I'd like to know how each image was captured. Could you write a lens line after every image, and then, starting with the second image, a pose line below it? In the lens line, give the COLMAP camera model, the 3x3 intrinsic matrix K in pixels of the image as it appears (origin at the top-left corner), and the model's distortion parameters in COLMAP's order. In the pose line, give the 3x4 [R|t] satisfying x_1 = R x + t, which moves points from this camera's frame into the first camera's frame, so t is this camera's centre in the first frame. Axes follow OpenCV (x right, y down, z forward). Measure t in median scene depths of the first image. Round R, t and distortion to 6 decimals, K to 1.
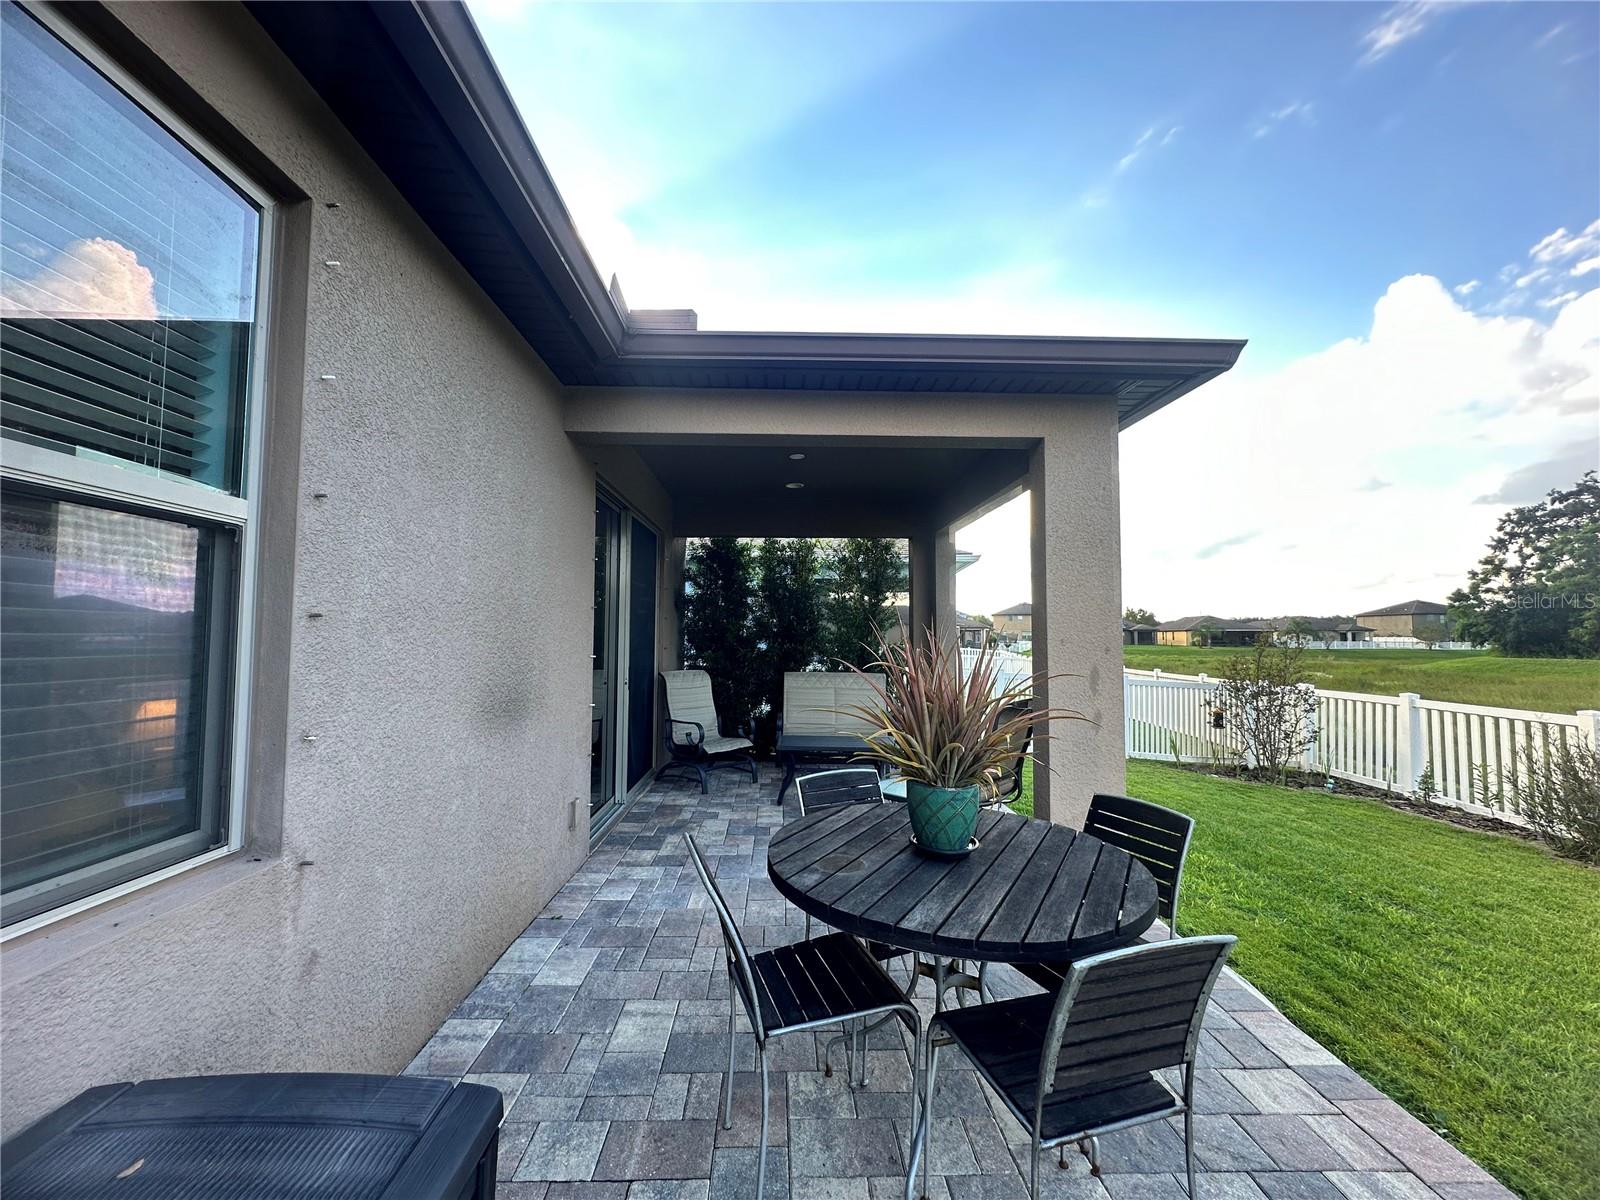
lens RADIAL K [[641.1, 0, 795.9], [0, 641.1, 602.5], [0, 0, 1]] dist [-0.001654, -0.000398]
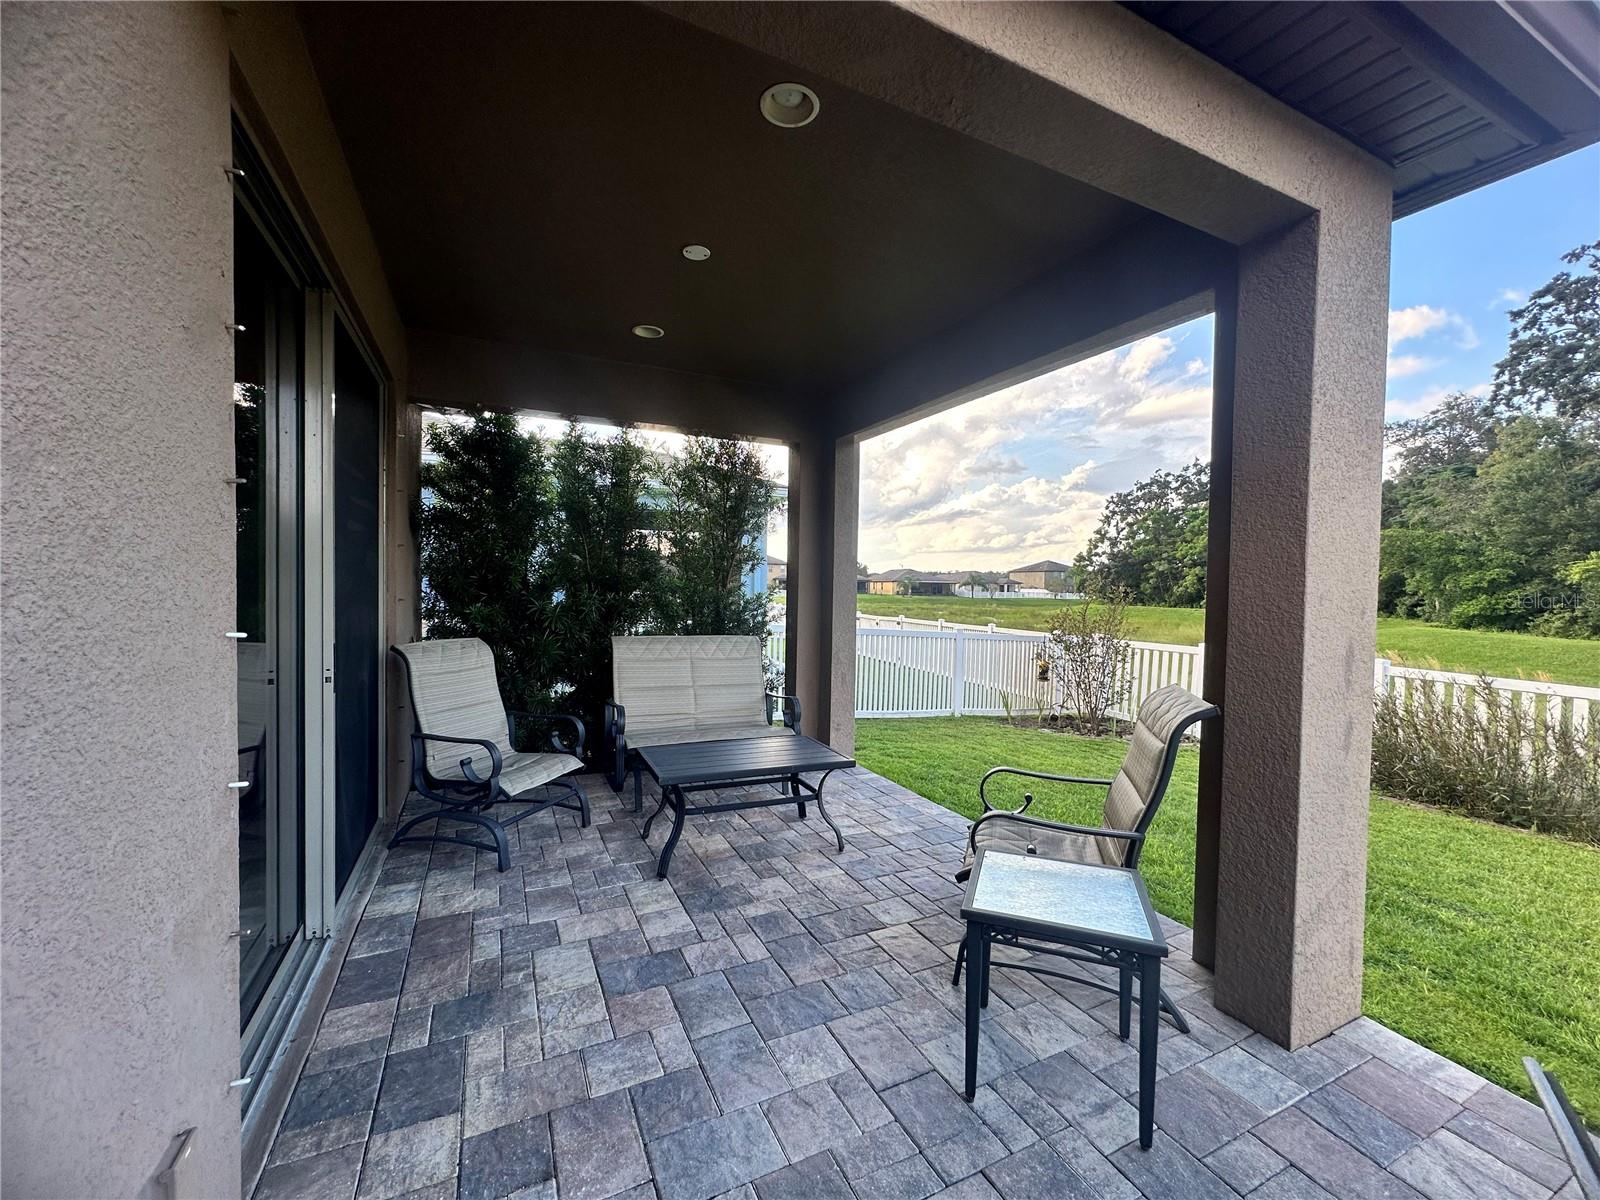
lens RADIAL K [[641.1, 0, 798.2], [0, 641.1, 606.3], [0, 0, 1]] dist [-0.001654, -0.000398]
pose [[0.913352, -0.001233, 0.407169, -0.086456], [-0.034772, 0.996106, 0.081017, 0.015640], [-0.405684, -0.088155, 0.909752, 0.272036]]
